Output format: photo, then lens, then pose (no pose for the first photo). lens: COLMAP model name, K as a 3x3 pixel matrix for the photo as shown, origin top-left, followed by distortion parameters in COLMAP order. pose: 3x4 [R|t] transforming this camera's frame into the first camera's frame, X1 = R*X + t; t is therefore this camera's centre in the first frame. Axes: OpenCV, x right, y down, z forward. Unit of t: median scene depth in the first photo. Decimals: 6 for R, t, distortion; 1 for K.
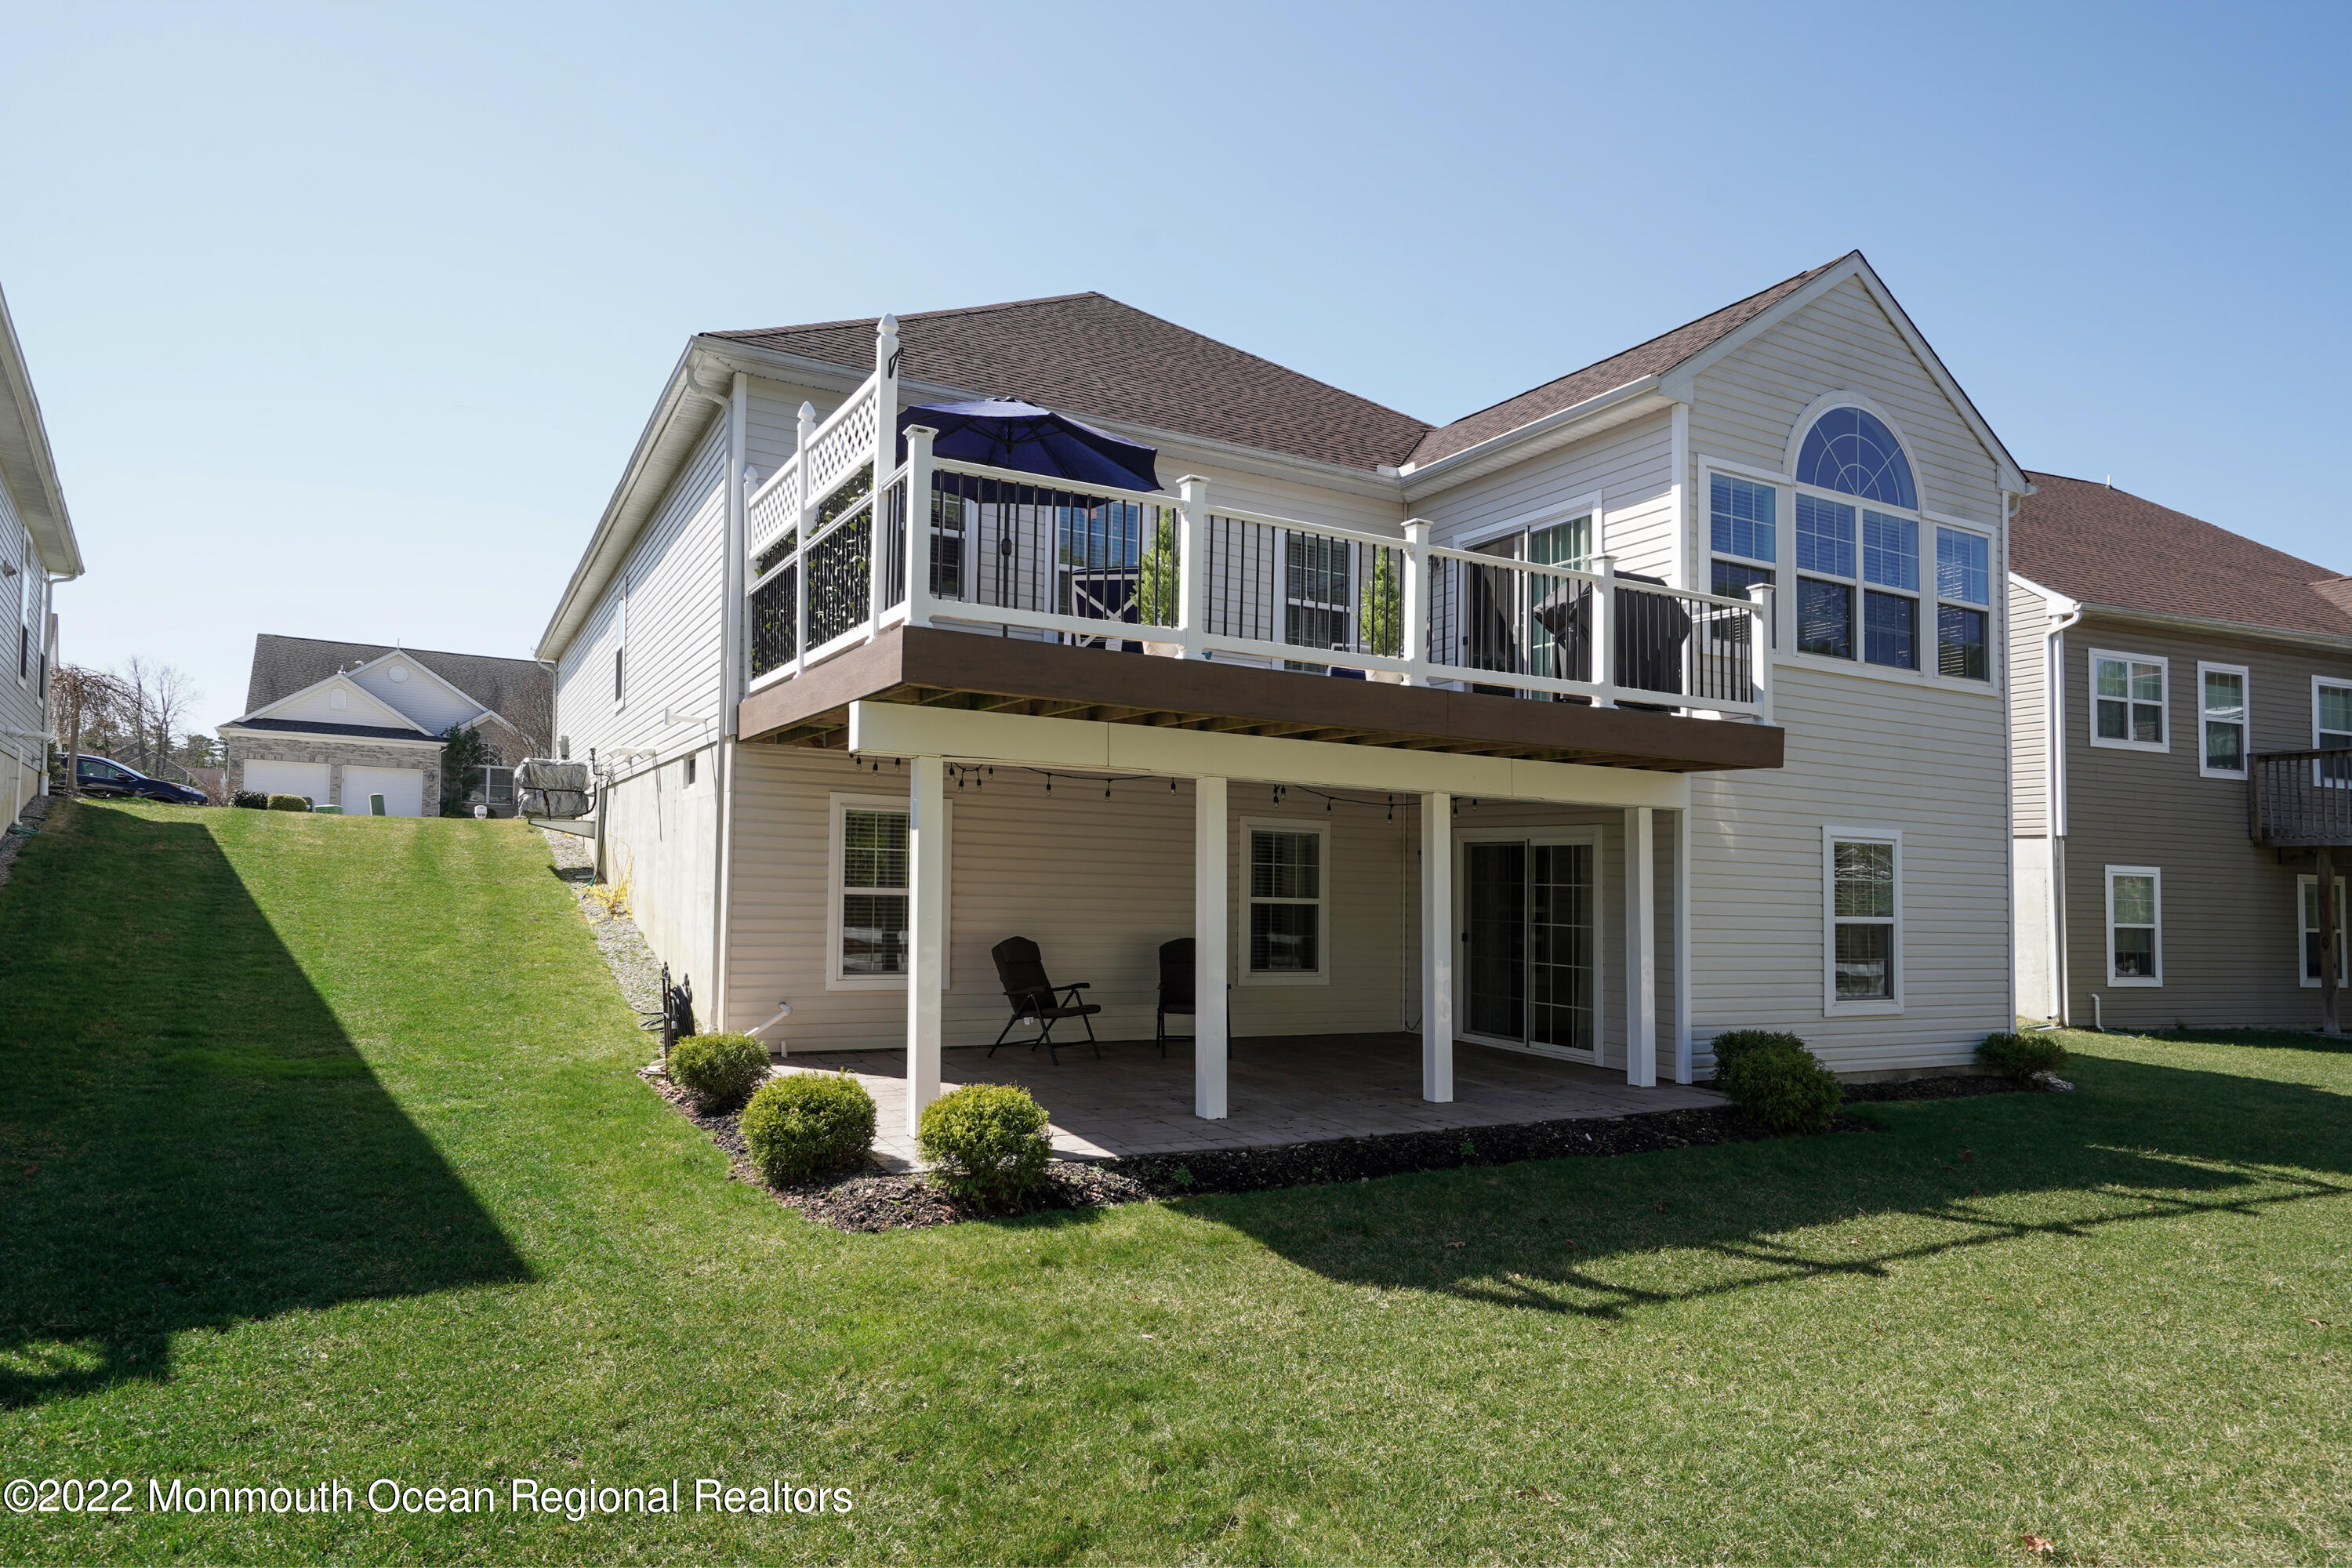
lens RADIAL K [[1365.2, 0, 1173.7], [0, 1365.2, 816.5], [0, 0, 1]] dist [0.026875, -0.000110]
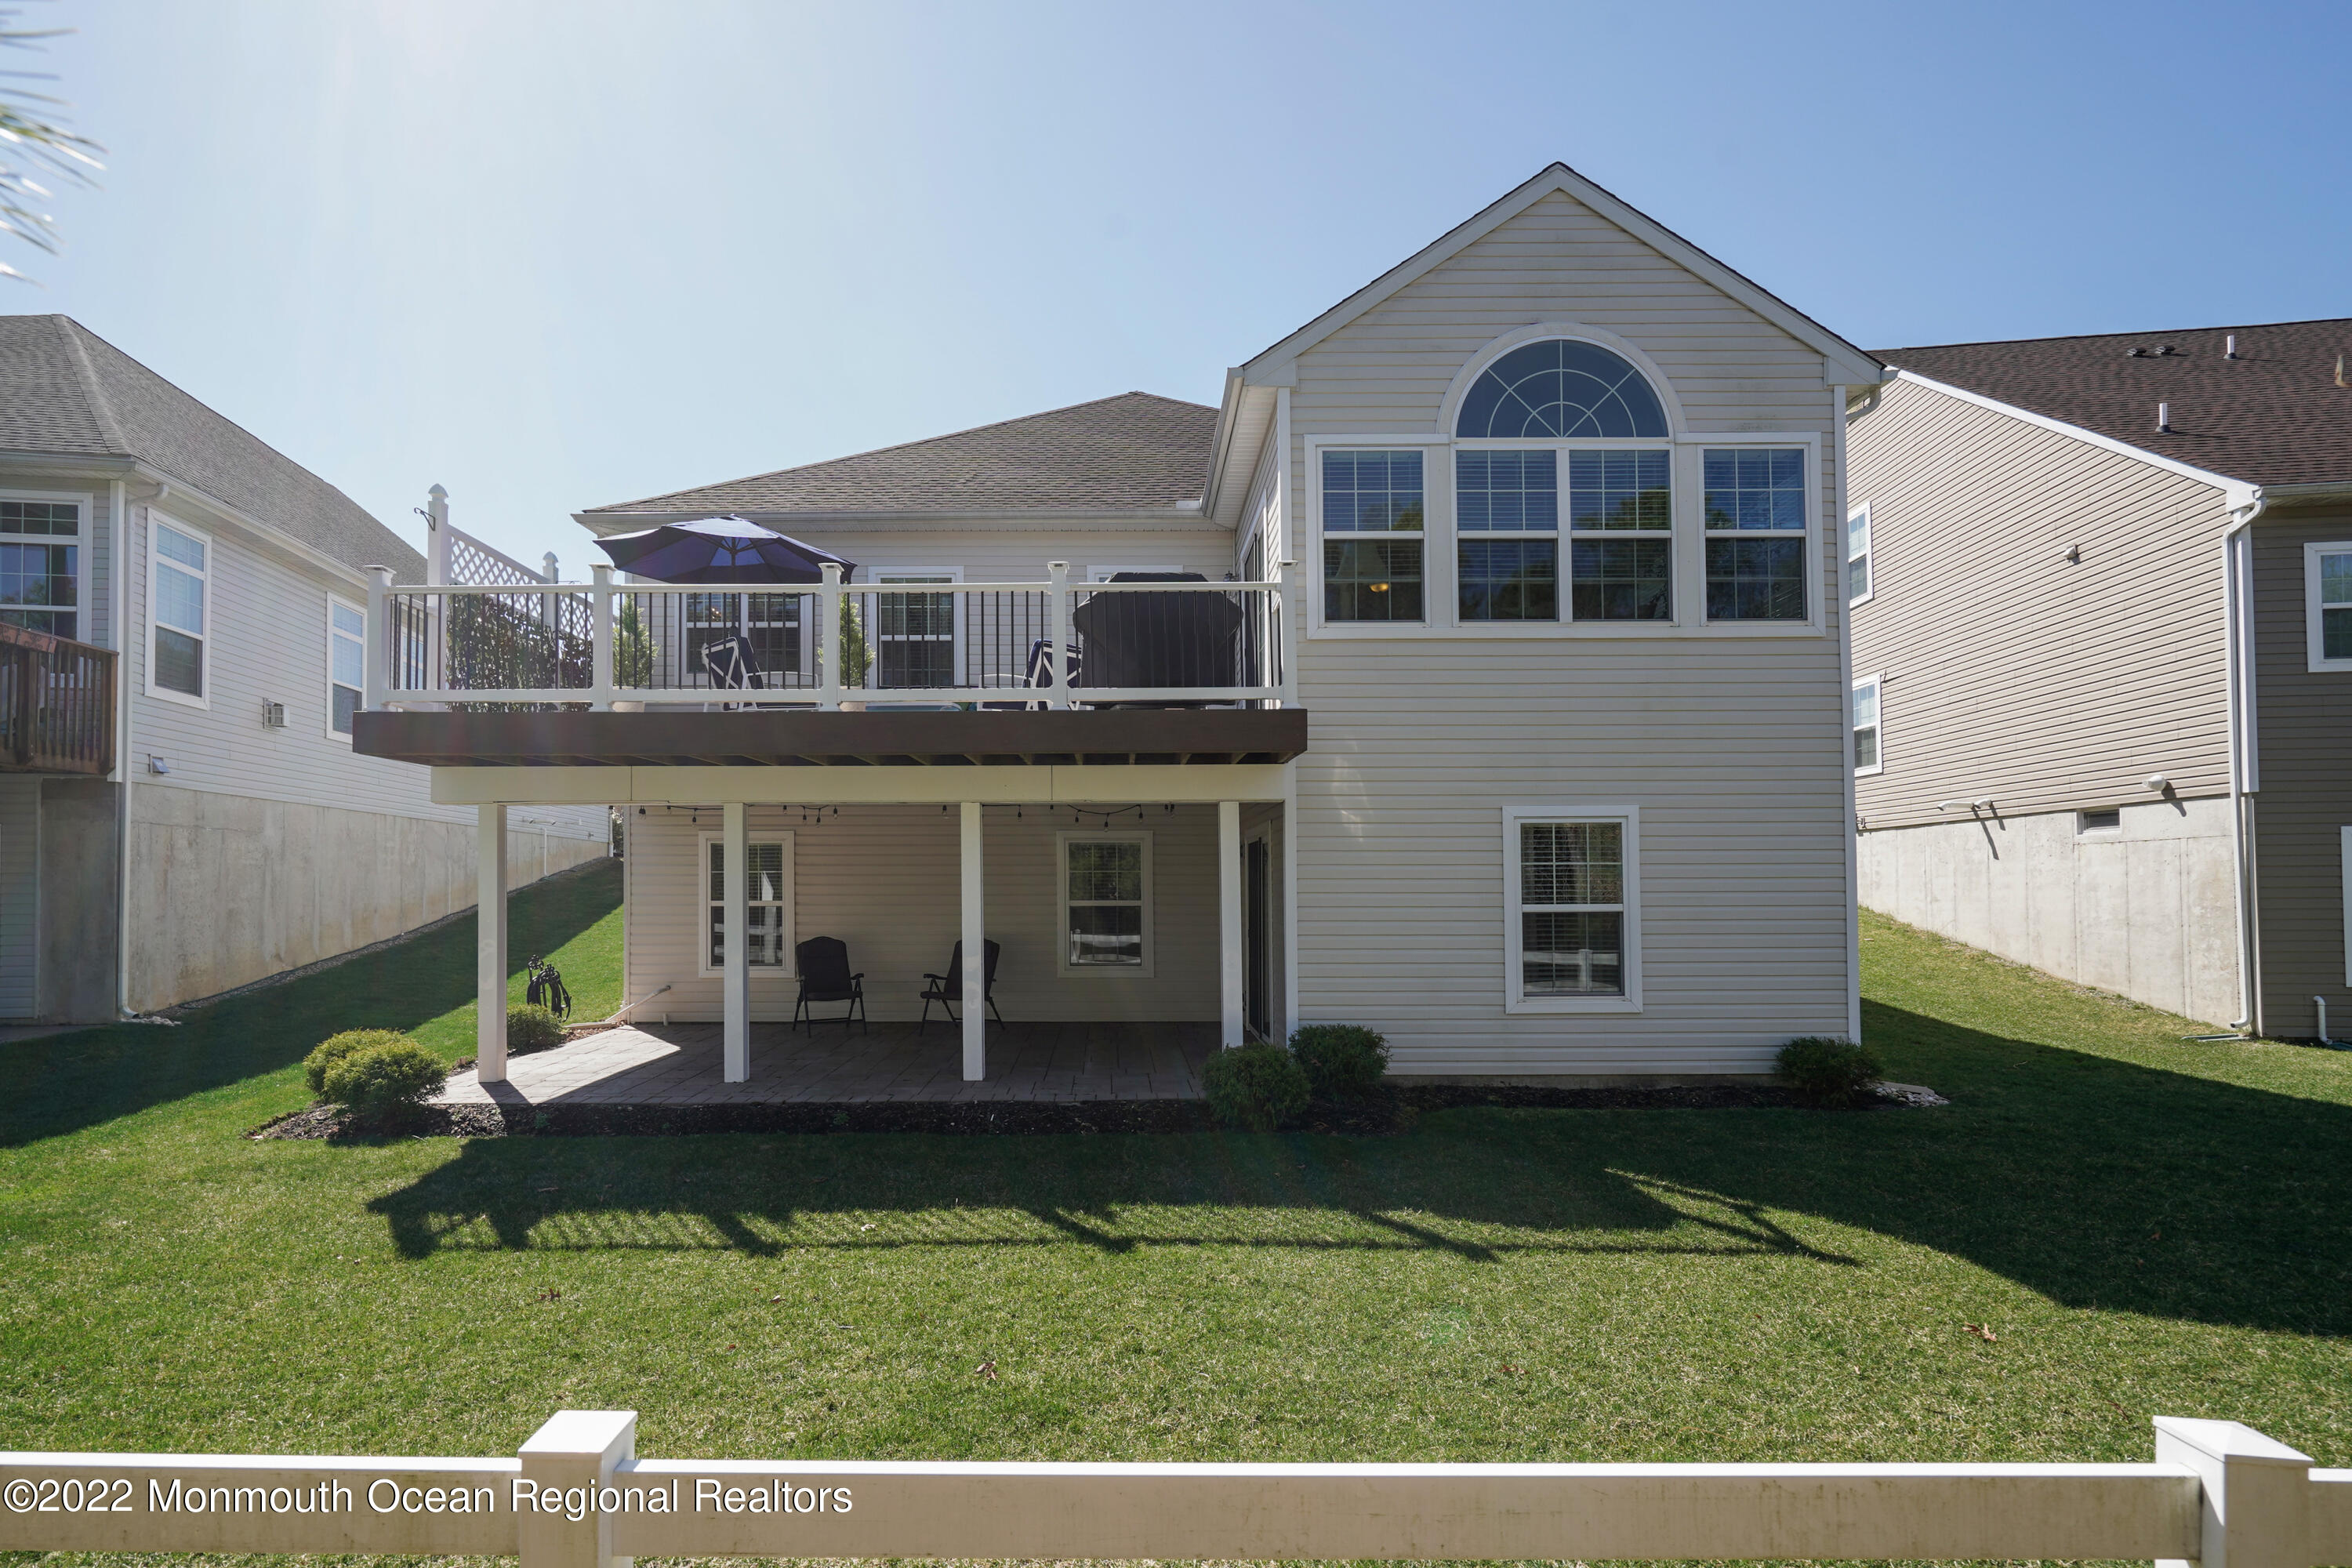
lens RADIAL K [[1119.3, 0, 1178.1], [0, 1119.3, 872.1], [0, 0, 1]] dist [-0.000238, 0.000522]
pose [[0.873033, -0.037814, -0.486193, 0.627440], [0.051157, 0.998590, 0.014194, 0.027944], [0.484971, -0.037264, 0.873736, 0.231128]]
